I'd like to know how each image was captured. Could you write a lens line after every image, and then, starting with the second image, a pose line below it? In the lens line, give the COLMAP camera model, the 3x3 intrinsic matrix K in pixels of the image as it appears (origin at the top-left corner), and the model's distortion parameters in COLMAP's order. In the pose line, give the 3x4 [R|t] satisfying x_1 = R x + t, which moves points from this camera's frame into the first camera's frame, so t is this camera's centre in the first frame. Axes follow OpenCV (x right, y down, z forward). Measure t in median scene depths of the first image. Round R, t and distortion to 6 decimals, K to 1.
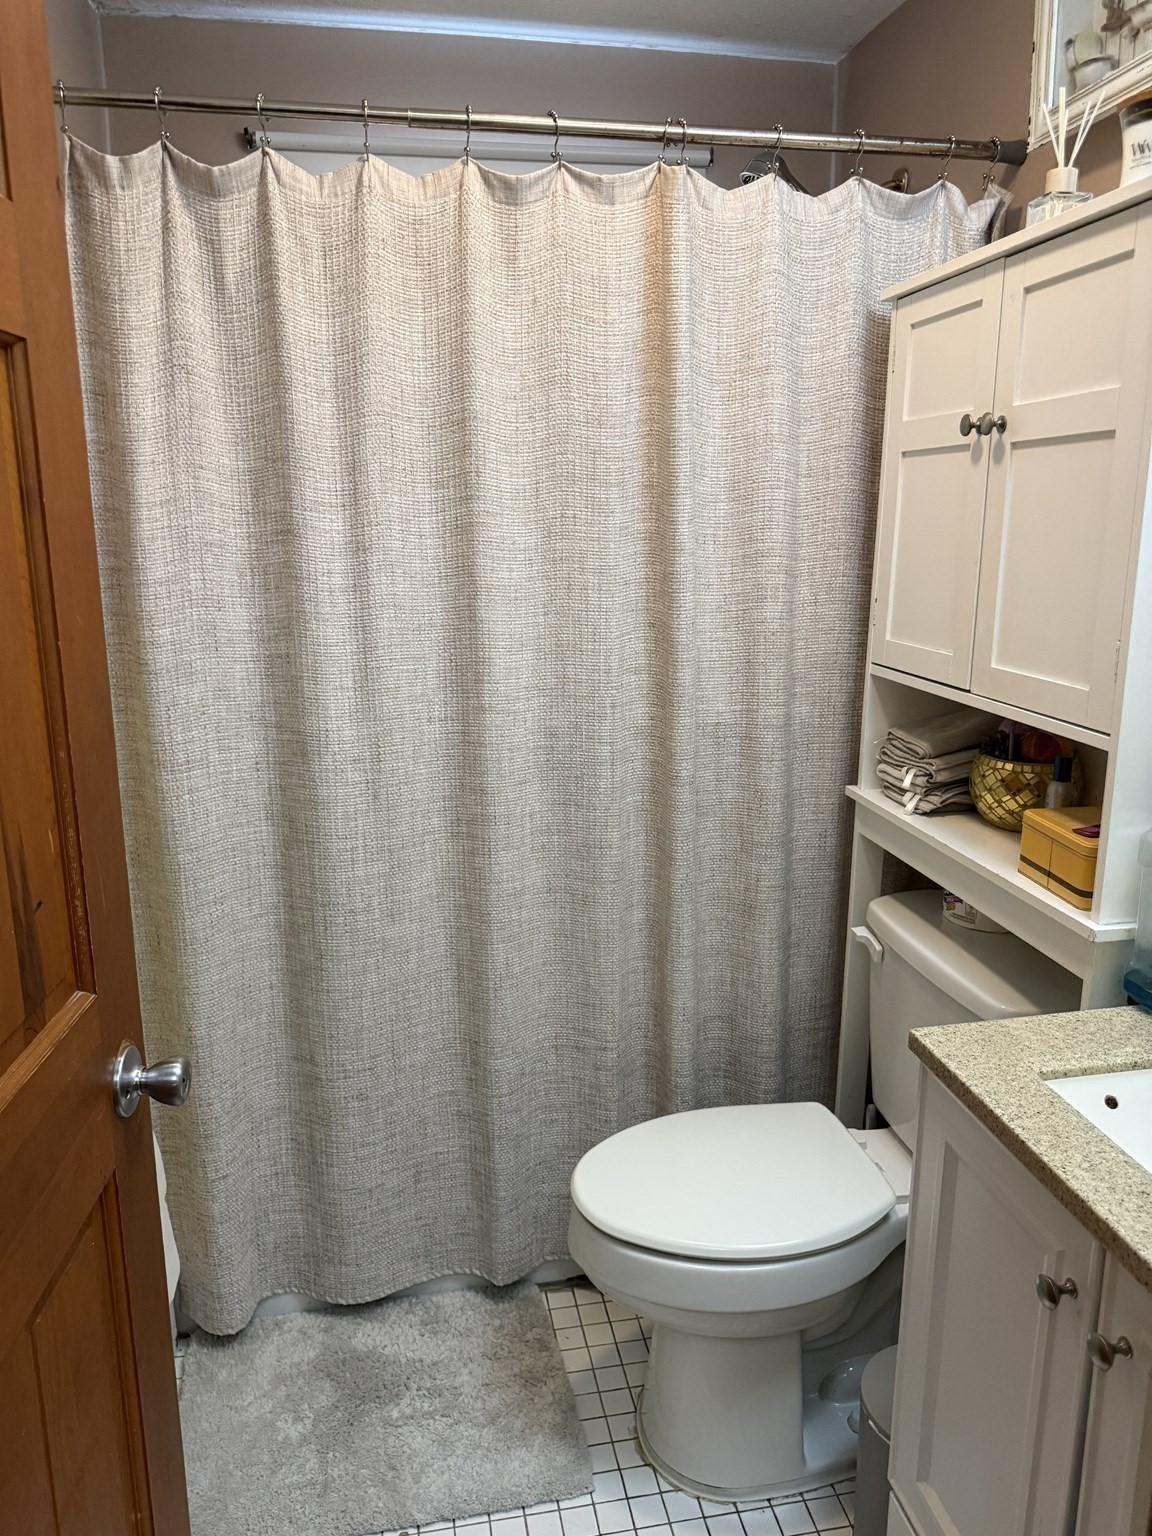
lens RADIAL K [[1072.4, 0, 576.0], [0, 1072.4, 768.0], [0, 0, 1]] dist [0.086925, -0.003008]
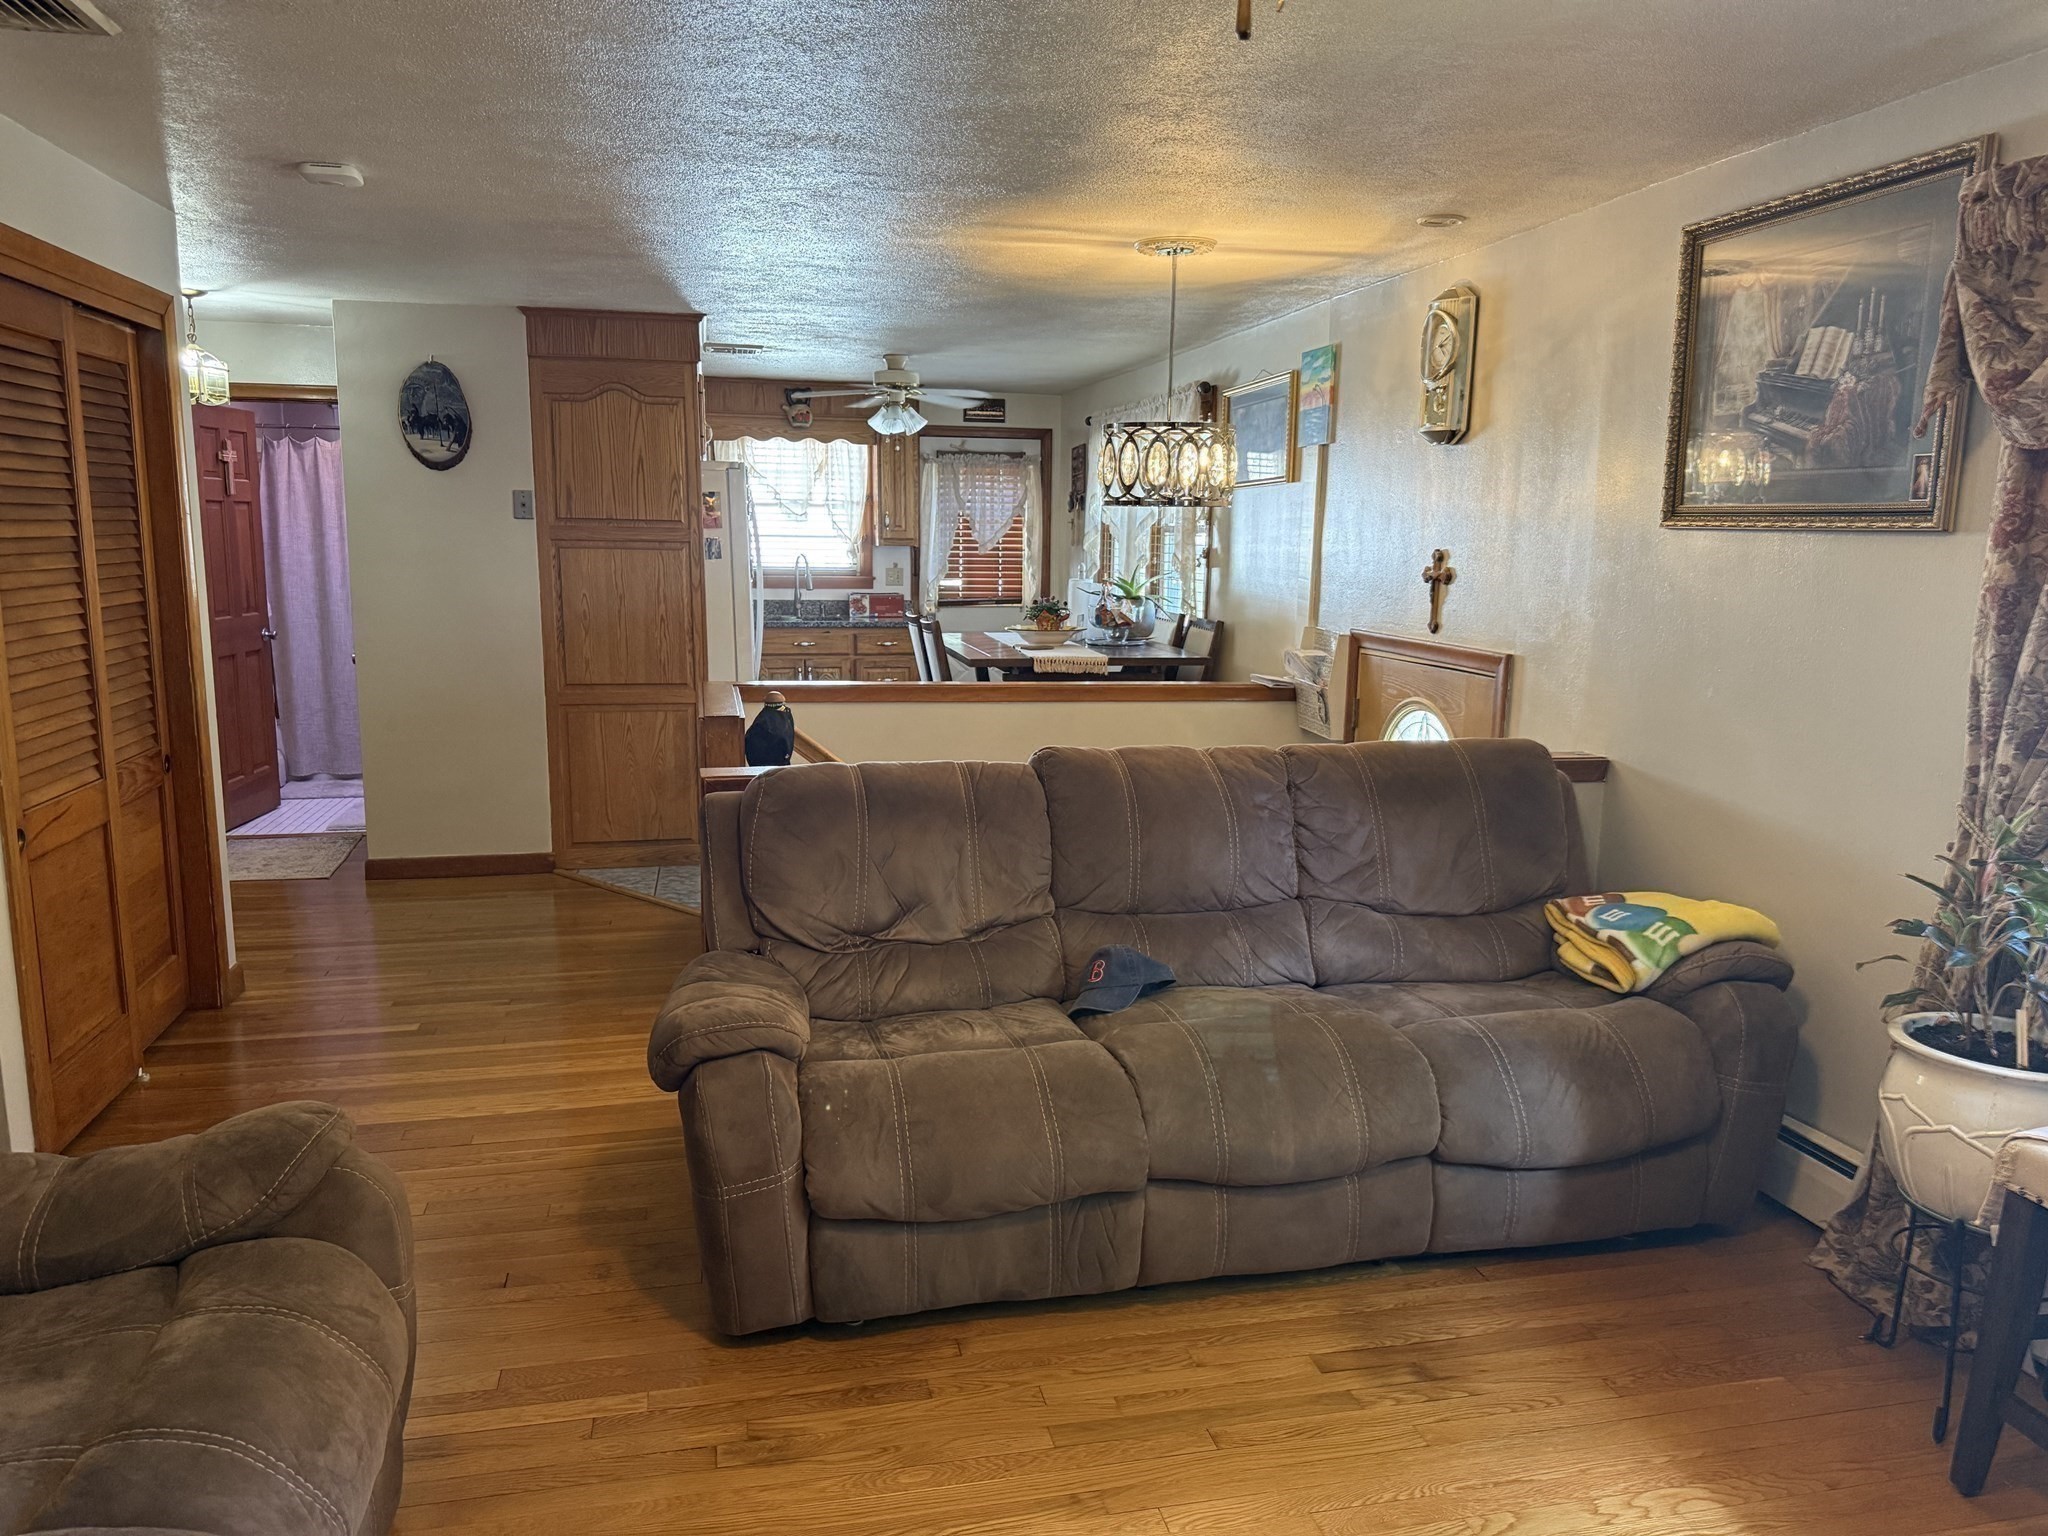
lens RADIAL K [[1429.9, 0, 1024.0], [0, 1429.9, 768.0], [0, 0, 1]] dist [0.086925, -0.003008]
pose [[0.999232, 0.010651, 0.037696, 1.992239], [-0.007928, 0.997397, -0.071663, 0.934236], [-0.038362, 0.071309, 0.996716, -4.084331]]
